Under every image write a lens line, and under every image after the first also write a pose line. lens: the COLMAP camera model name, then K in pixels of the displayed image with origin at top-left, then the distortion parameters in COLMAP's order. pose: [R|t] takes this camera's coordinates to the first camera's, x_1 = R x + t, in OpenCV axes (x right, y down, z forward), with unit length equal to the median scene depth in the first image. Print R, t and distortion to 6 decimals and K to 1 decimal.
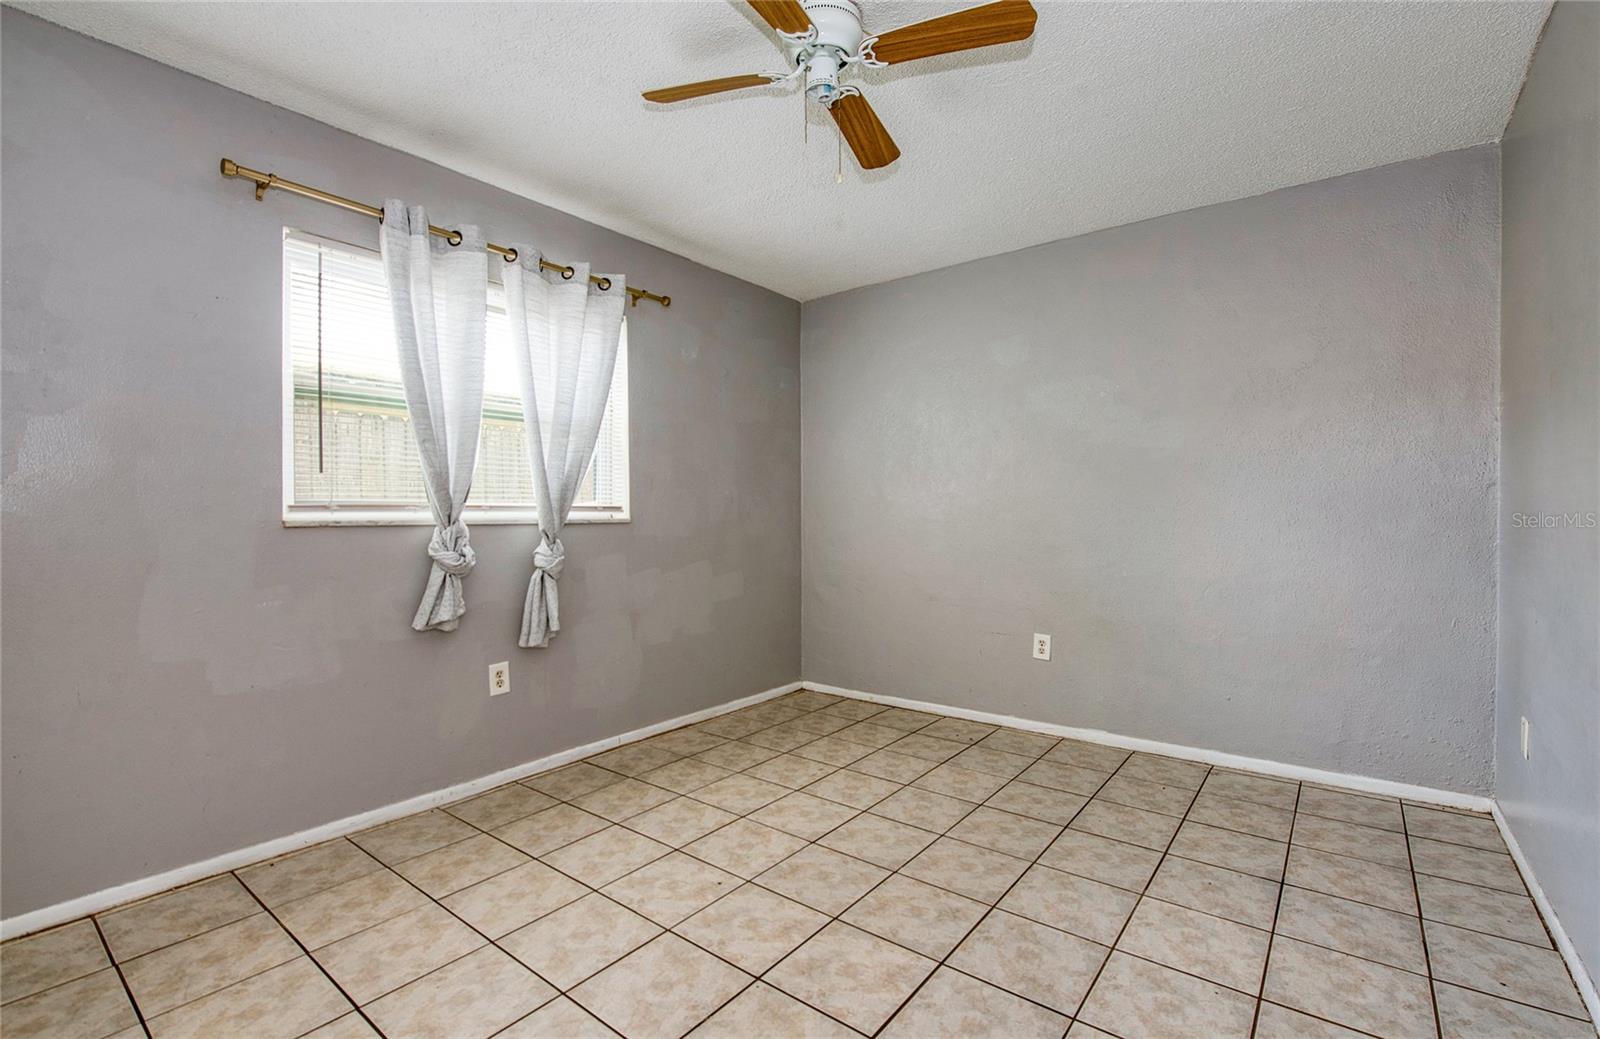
lens RADIAL K [[705.9, 0, 800.9], [0, 705.9, 520.8], [0, 0, 1]] dist [-0.014092, -0.000057]
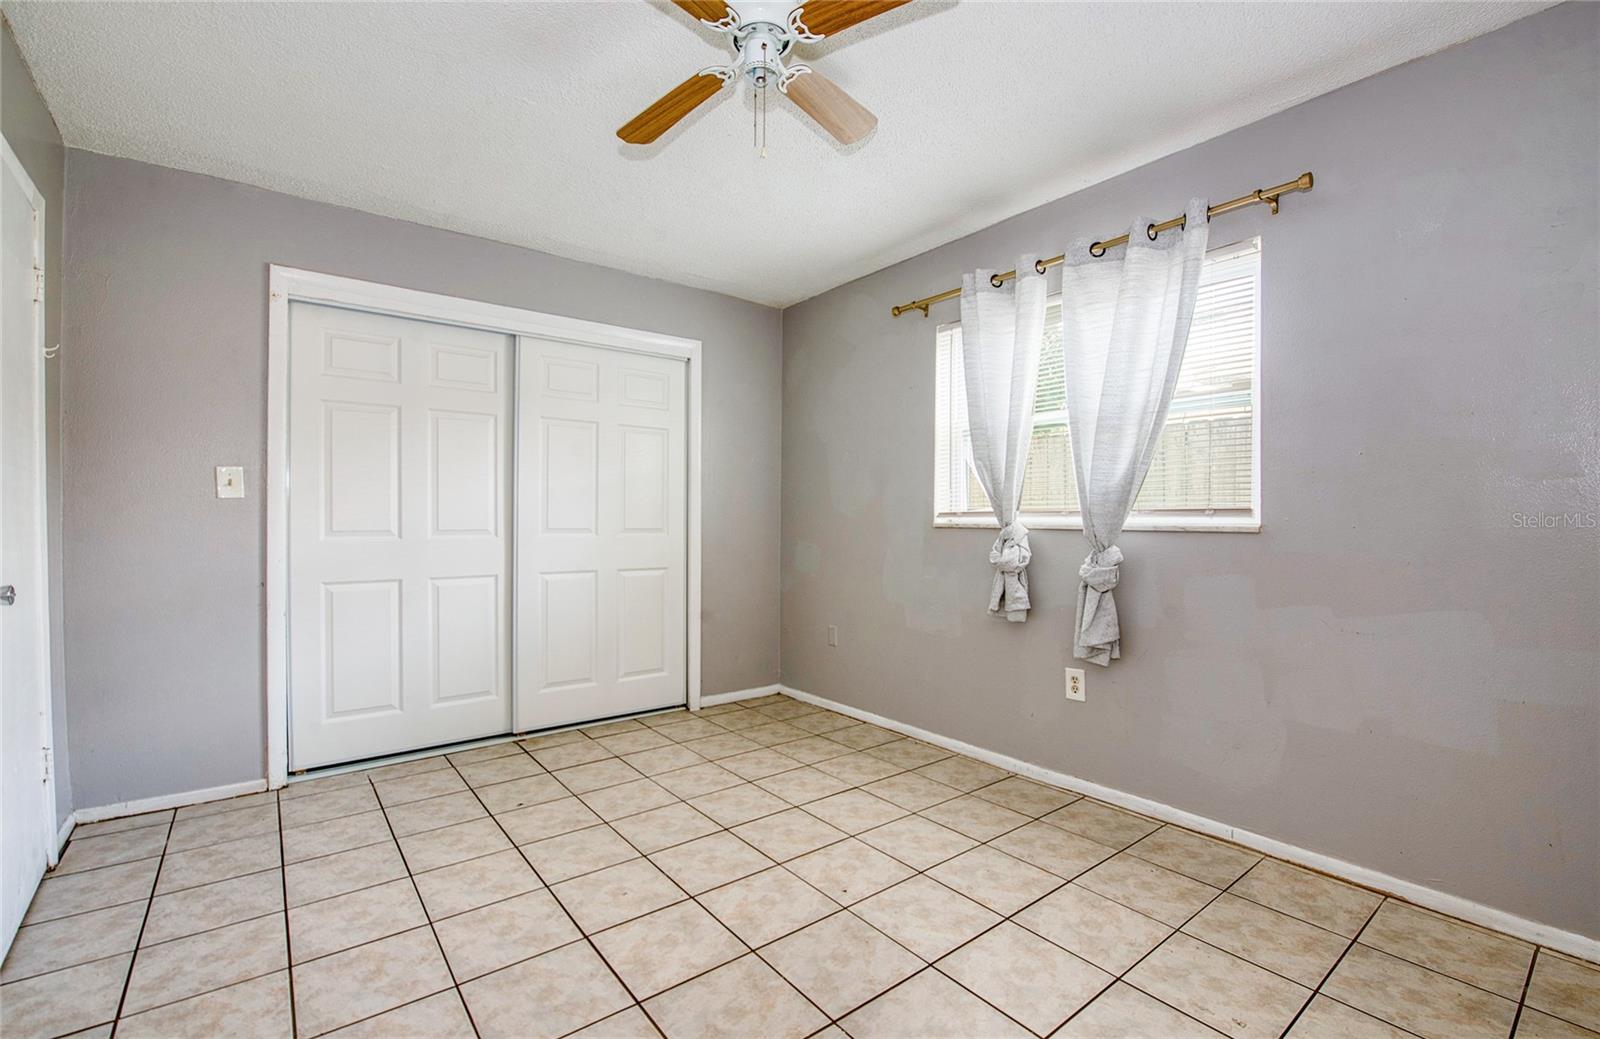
lens RADIAL K [[705.9, 0, 800.9], [0, 705.9, 520.8], [0, 0, 1]] dist [-0.014092, -0.000057]
pose [[-0.257193, 0.004436, -0.966350, 0.710314], [-0.007363, 0.999951, 0.006550, -0.012142], [0.966332, 0.008800, -0.257148, 0.983750]]
